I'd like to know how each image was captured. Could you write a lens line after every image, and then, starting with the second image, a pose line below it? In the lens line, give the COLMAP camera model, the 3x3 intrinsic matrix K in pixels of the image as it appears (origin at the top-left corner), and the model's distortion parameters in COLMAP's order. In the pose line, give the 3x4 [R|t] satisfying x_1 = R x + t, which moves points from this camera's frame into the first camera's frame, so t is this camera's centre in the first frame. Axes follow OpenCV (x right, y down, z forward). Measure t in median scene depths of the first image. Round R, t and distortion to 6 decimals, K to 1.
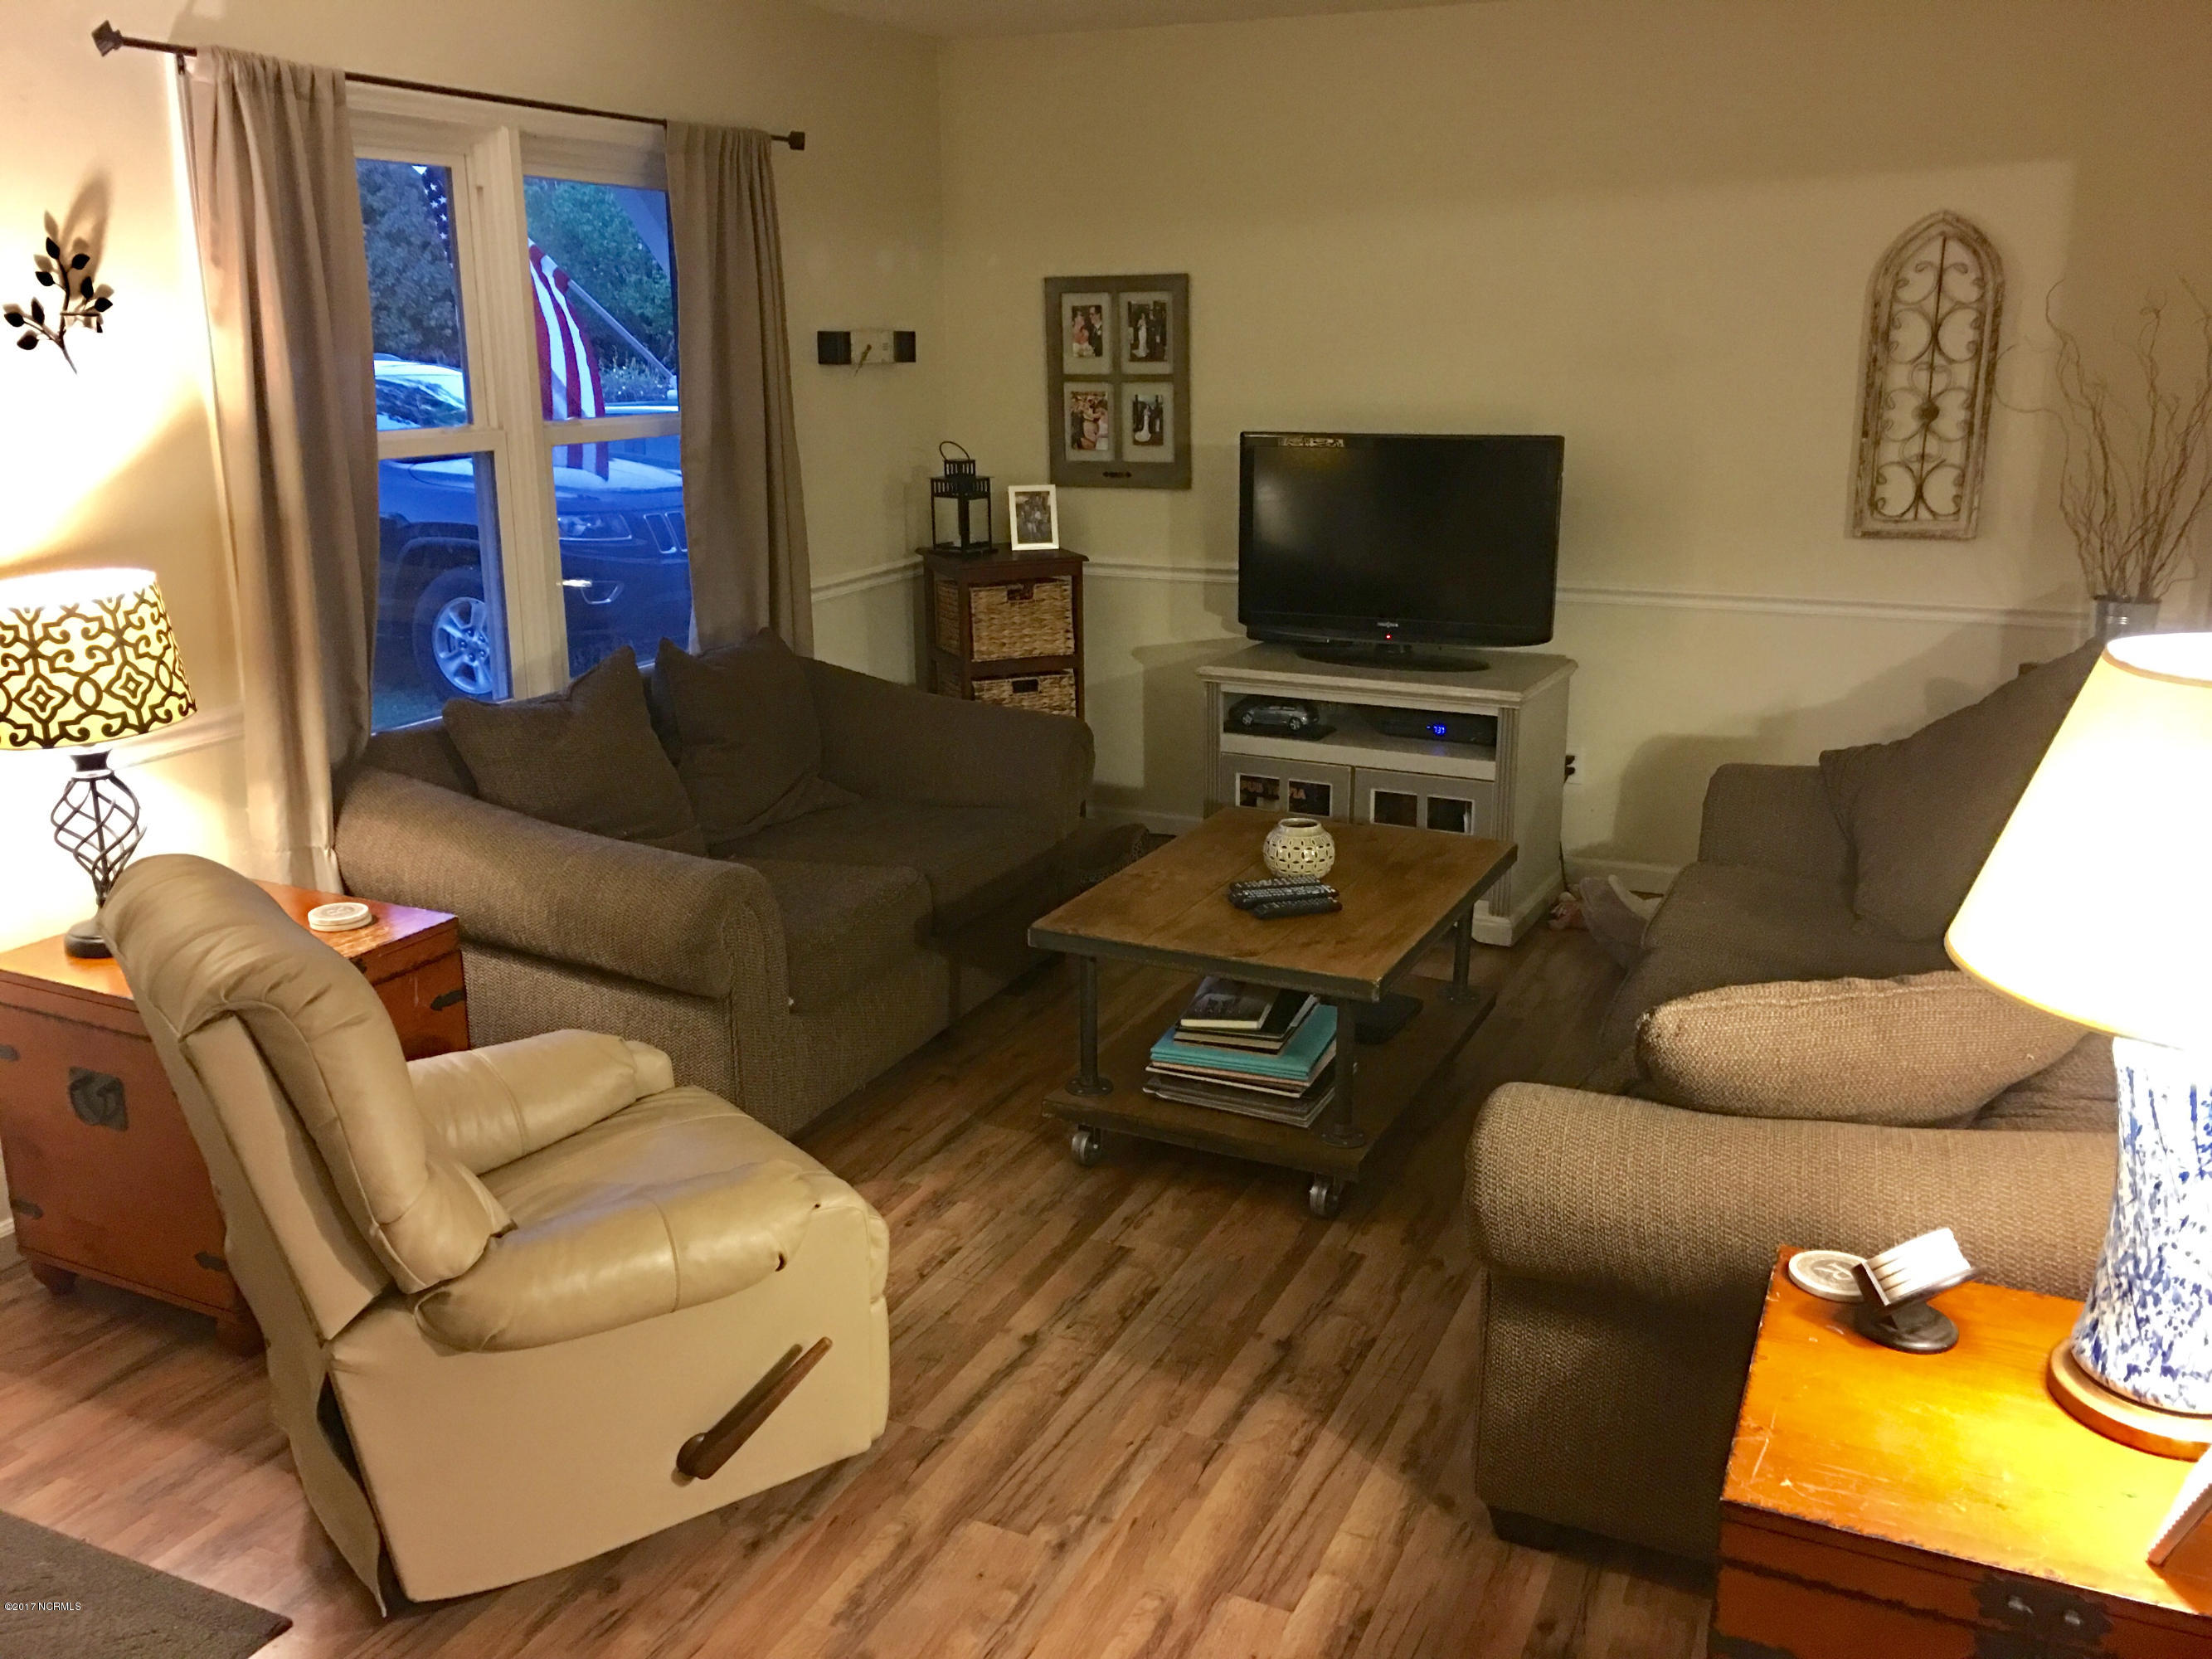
lens RADIAL K [[1890.0, 0, 1109.9], [0, 1890.0, 834.9], [0, 0, 1]] dist [0.048176, -0.061504]
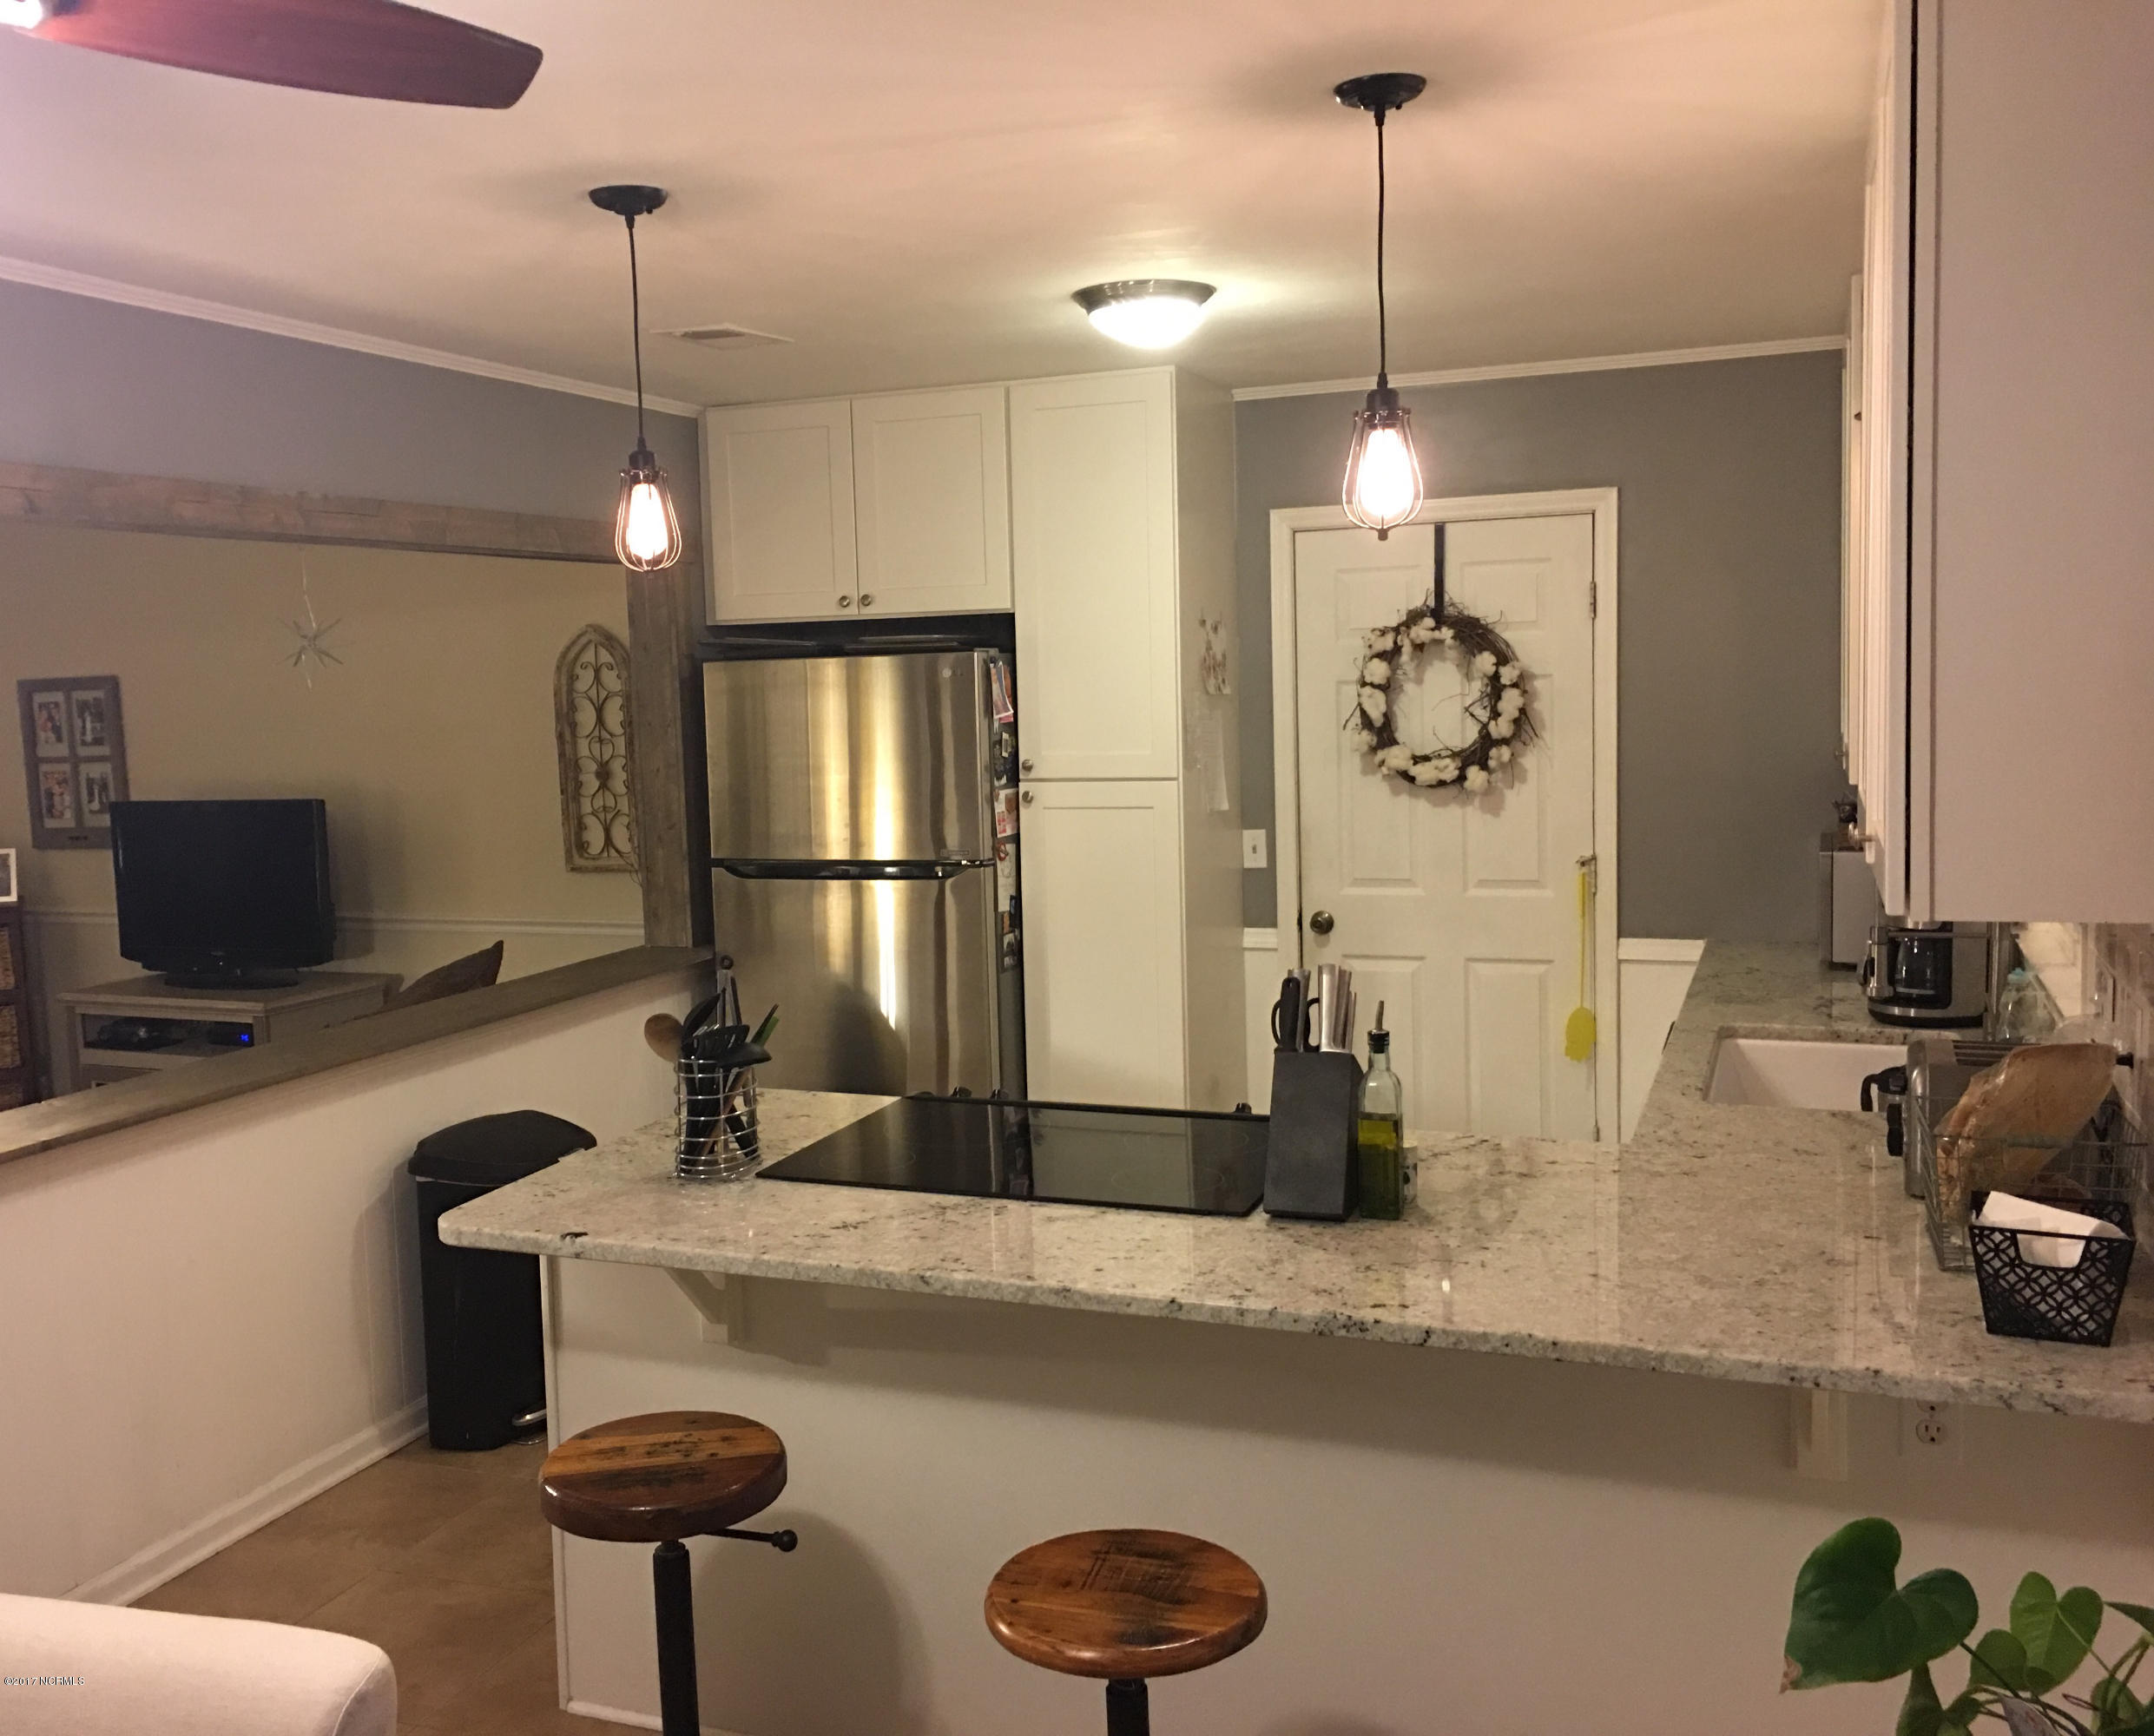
lens RADIAL K [[1911.5, 0, 1074.6], [0, 1911.5, 864.1], [0, 0, 1]] dist [0.046207, -0.002944]
pose [[0.997496, -0.028066, 0.064922, 0.567088], [0.039004, 0.983991, -0.173898, 0.063515], [-0.059002, 0.175995, 0.982621, -0.235914]]
